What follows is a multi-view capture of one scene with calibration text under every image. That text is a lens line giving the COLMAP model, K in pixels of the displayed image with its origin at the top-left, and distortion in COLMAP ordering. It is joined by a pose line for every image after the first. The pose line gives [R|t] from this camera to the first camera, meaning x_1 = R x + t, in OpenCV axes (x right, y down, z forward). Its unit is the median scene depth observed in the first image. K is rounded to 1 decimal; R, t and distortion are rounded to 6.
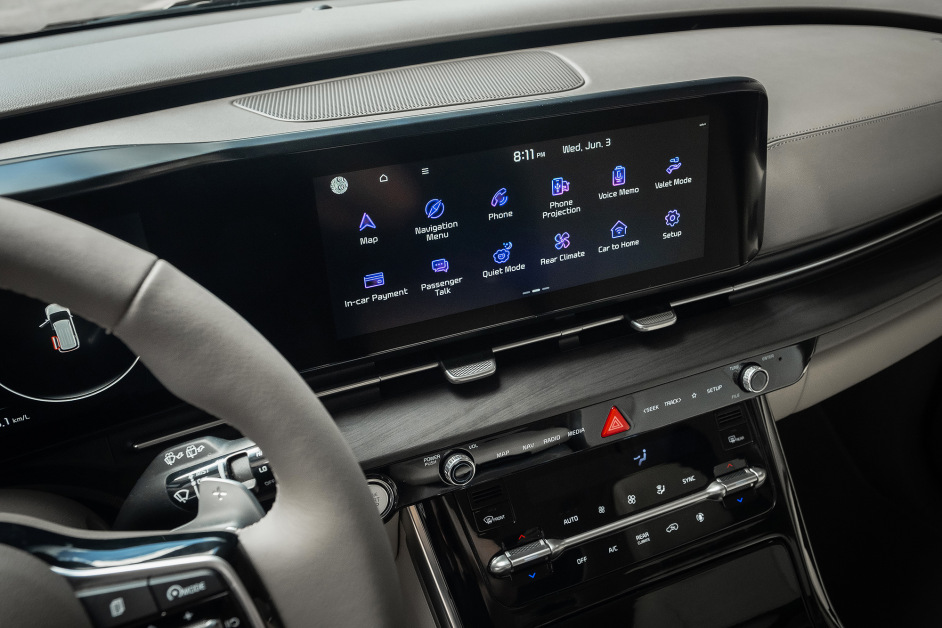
lens RADIAL K [[806.8, 0, 471.0], [0, 806.8, 314.0], [0, 0, 1]] dist [-0.012306, -0.003851]
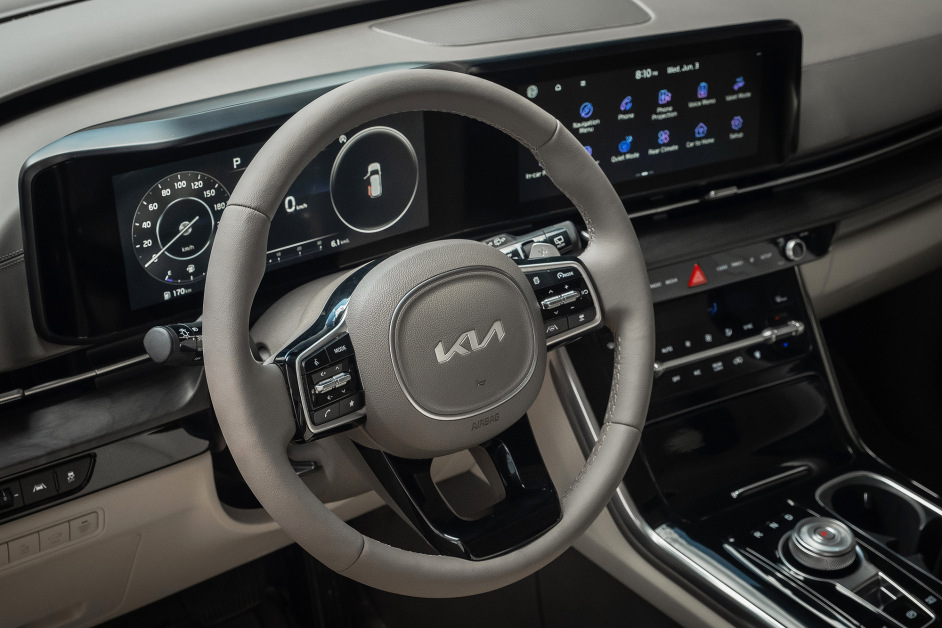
lens RADIAL K [[1184.9, 0, 471.0], [0, 1184.9, 314.0], [0, 0, 1]] dist [-0.005143, 0.032861]
pose [[0.991987, -0.014265, 0.125529, -0.466466], [0.016113, 0.999776, -0.013725, 0.231397], [-0.125305, 0.015638, 0.991995, -0.948744]]
